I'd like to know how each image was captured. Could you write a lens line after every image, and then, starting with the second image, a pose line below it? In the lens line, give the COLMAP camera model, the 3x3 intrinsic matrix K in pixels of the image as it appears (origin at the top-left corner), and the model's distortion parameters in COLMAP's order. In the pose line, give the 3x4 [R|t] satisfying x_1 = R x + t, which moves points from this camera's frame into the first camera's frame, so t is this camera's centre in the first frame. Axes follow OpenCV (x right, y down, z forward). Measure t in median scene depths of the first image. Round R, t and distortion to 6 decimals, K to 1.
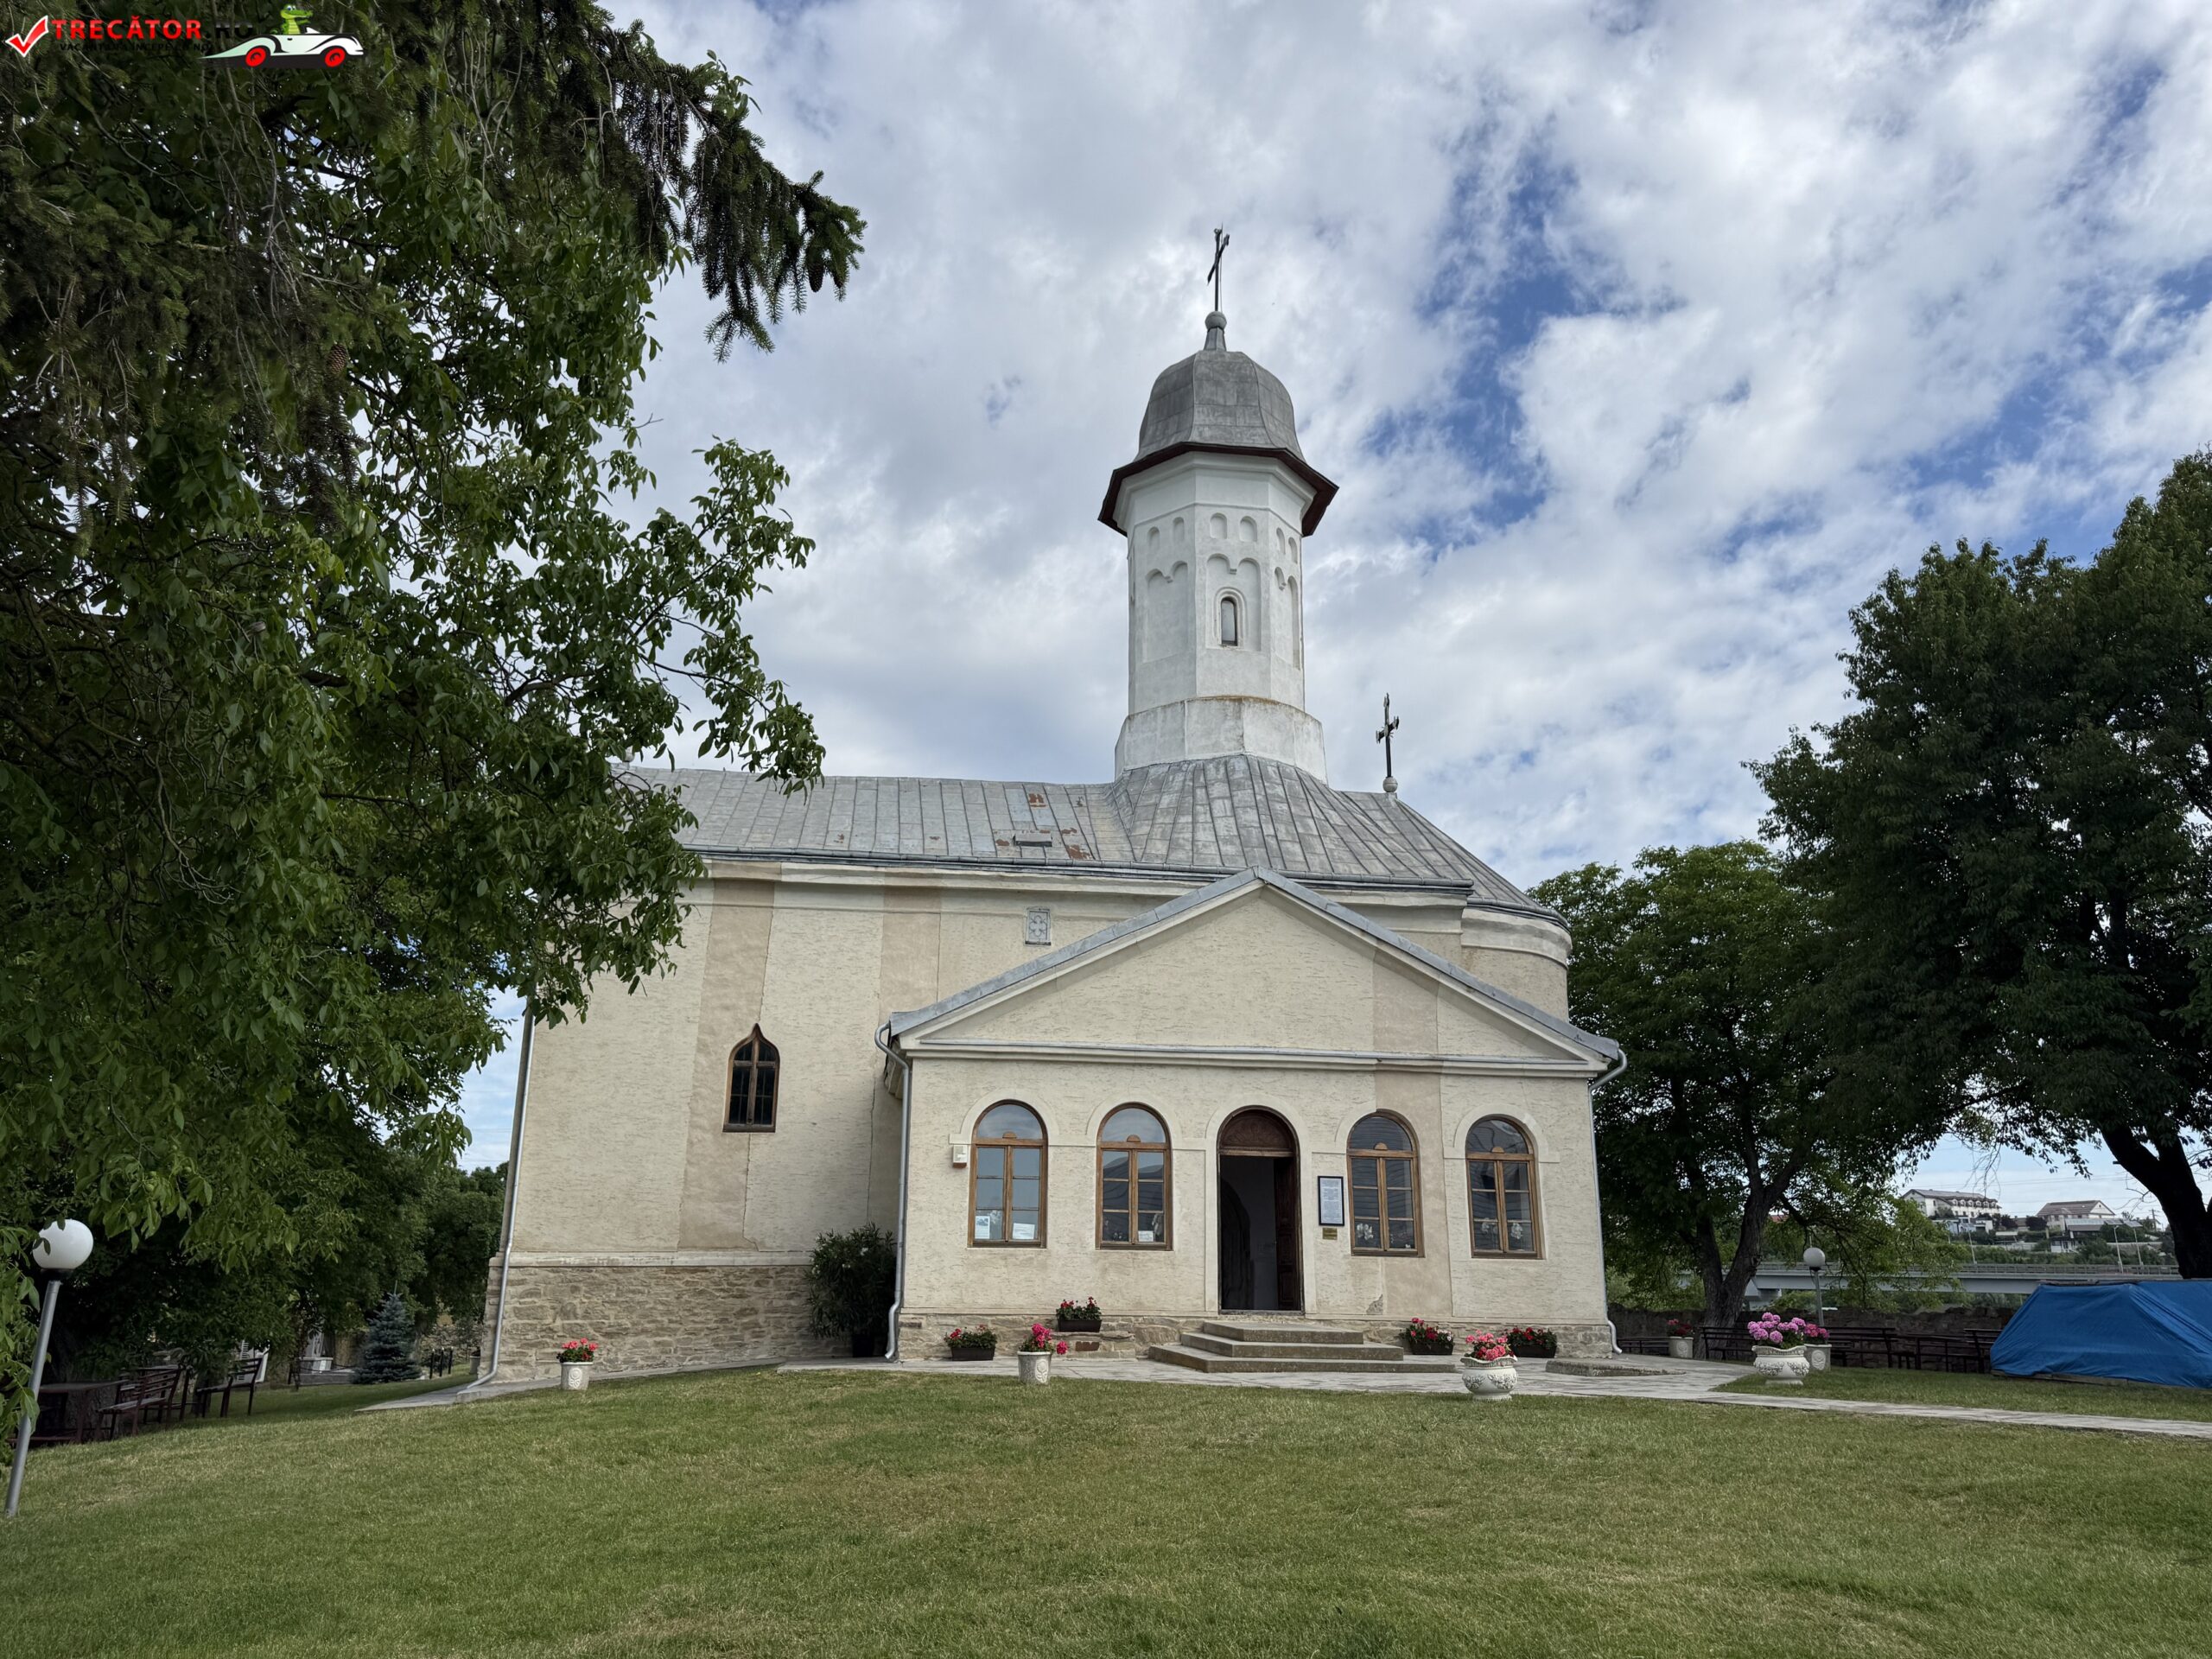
lens RADIAL K [[1581.1, 0, 1106.0], [0, 1581.1, 829.5], [0, 0, 1]] dist [0.133534, -0.246624]
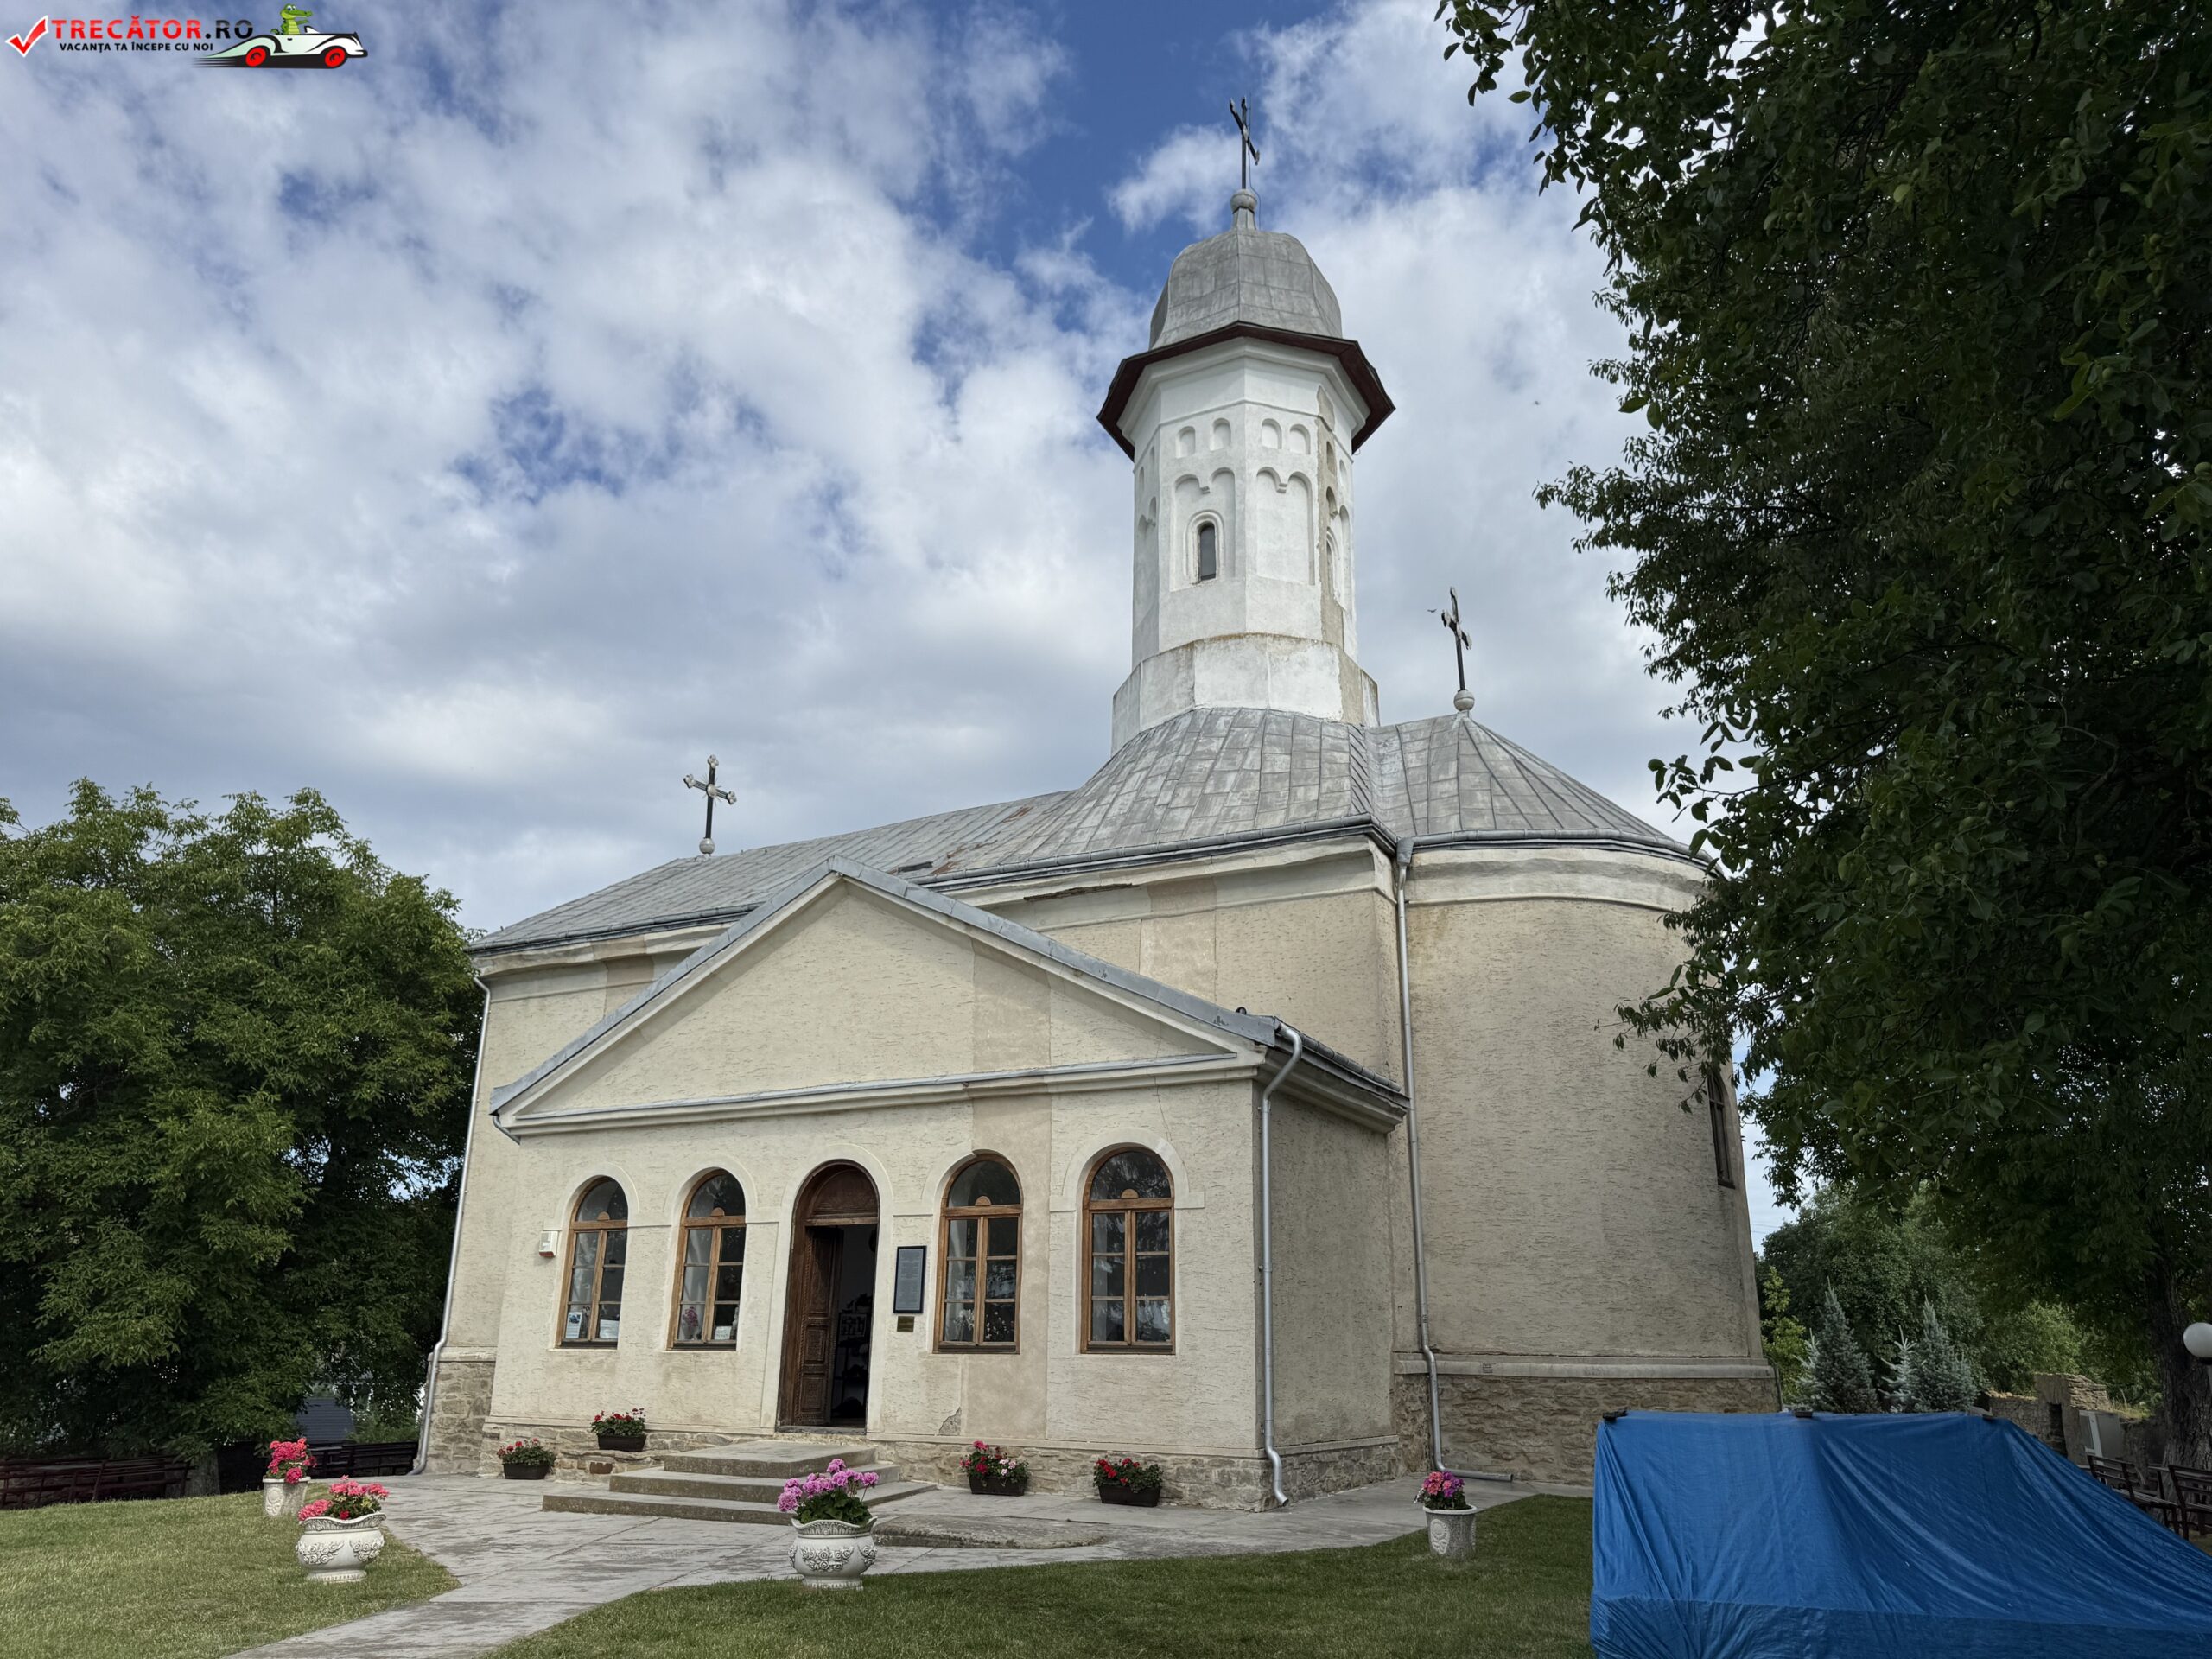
lens RADIAL K [[1581.1, 0, 1106.0], [0, 1581.1, 829.5], [0, 0, 1]] dist [0.133534, -0.246624]
pose [[0.804139, -0.184935, -0.564942, 0.670070], [0.161662, 0.982591, -0.091543, 0.106666], [0.572036, -0.017716, 0.820037, 0.431831]]
